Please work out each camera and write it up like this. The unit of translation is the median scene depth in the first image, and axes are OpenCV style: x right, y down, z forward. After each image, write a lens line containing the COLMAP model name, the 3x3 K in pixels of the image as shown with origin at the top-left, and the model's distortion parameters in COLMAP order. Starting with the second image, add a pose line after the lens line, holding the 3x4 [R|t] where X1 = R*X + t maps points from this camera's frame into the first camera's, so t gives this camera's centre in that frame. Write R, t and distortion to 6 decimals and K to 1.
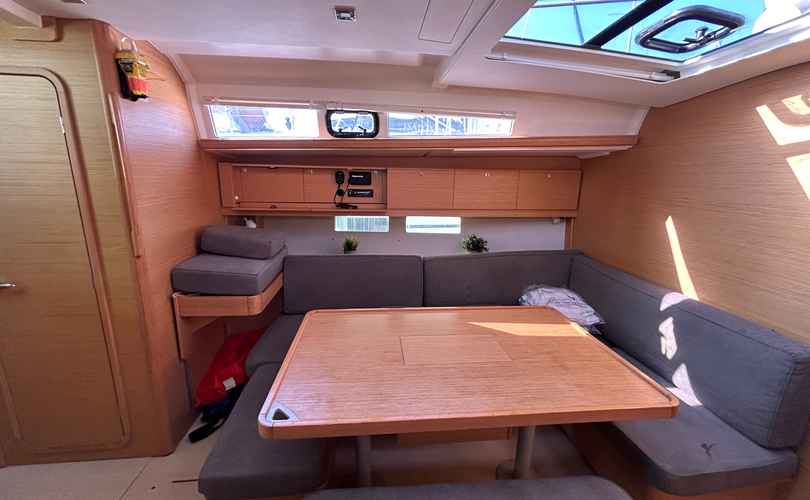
lens RADIAL K [[319.8, 0, 406.1], [0, 319.8, 241.0], [0, 0, 1]] dist [0.000434, -0.000199]
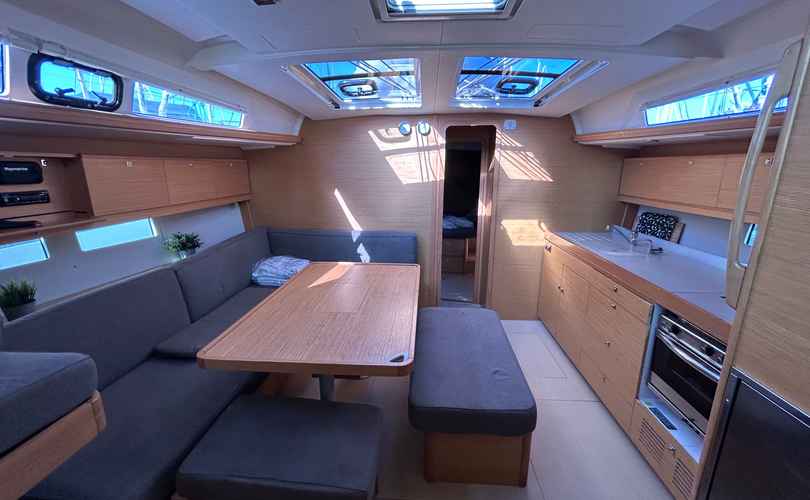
lens RADIAL K [[343.5, 0, 405.0], [0, 343.5, 250.0], [0, 0, 1]] dist [-0.000071, -0.000337]
pose [[0.165312, -0.247191, 0.954761, -0.787751], [0.195890, 0.957022, 0.213859, -0.073664], [-0.966591, 0.151675, 0.206630, 0.285252]]
